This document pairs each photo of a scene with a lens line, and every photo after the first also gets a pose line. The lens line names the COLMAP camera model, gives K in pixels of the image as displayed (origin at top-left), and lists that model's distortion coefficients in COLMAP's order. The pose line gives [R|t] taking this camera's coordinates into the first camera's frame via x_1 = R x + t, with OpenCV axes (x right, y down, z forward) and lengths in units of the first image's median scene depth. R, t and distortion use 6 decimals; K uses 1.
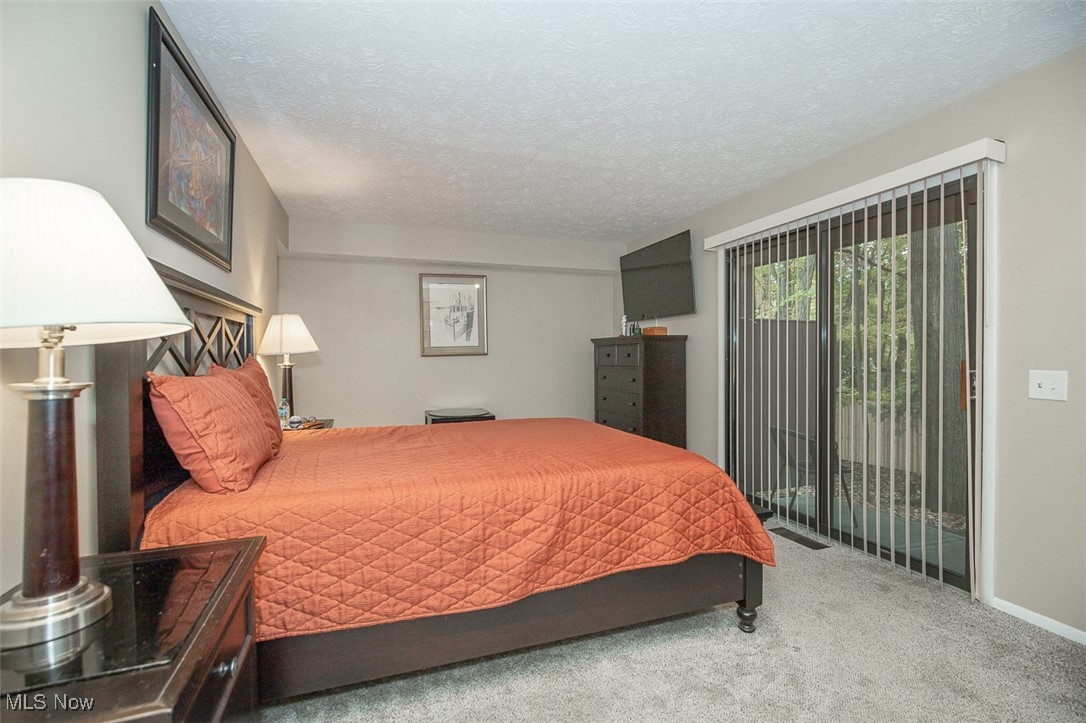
lens RADIAL K [[498.5, 0, 543.0], [0, 498.5, 361.5], [0, 0, 1]] dist [-0.004590, -0.000242]
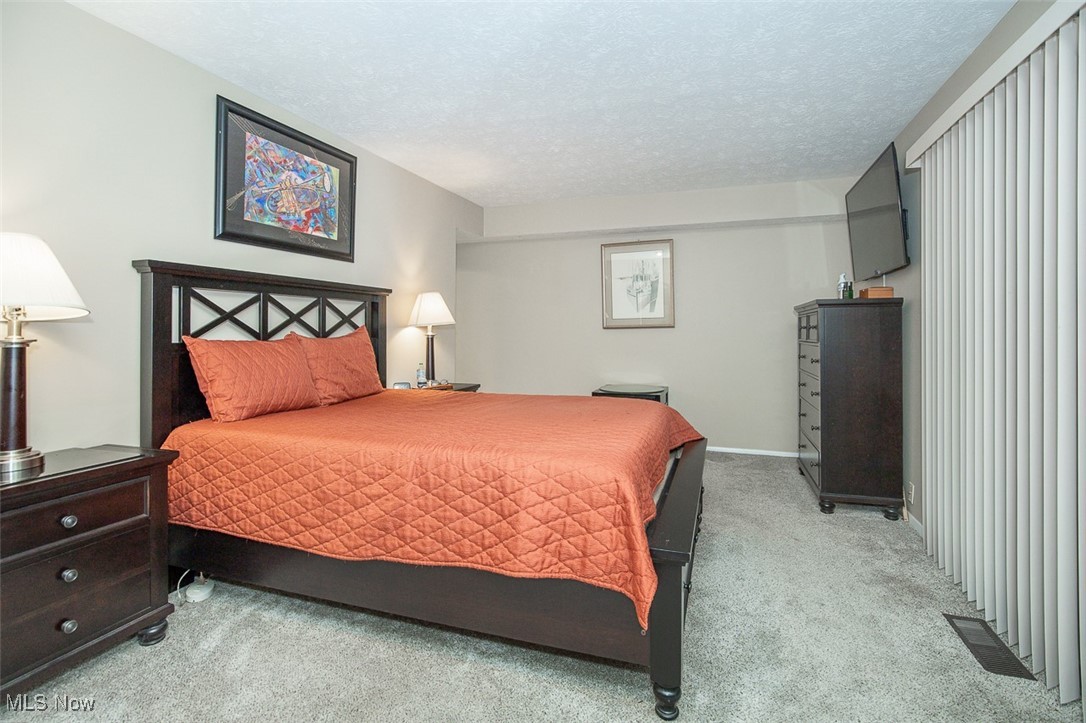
lens RADIAL K [[521.6, 0, 539.9], [0, 521.6, 328.7], [0, 0, 1]] dist [0.020362, -0.021826]
pose [[0.772868, 0.003744, -0.634555, 0.469888], [-0.011705, 0.999897, -0.008358, -0.000217], [0.634458, 0.013887, 0.772832, 0.192912]]
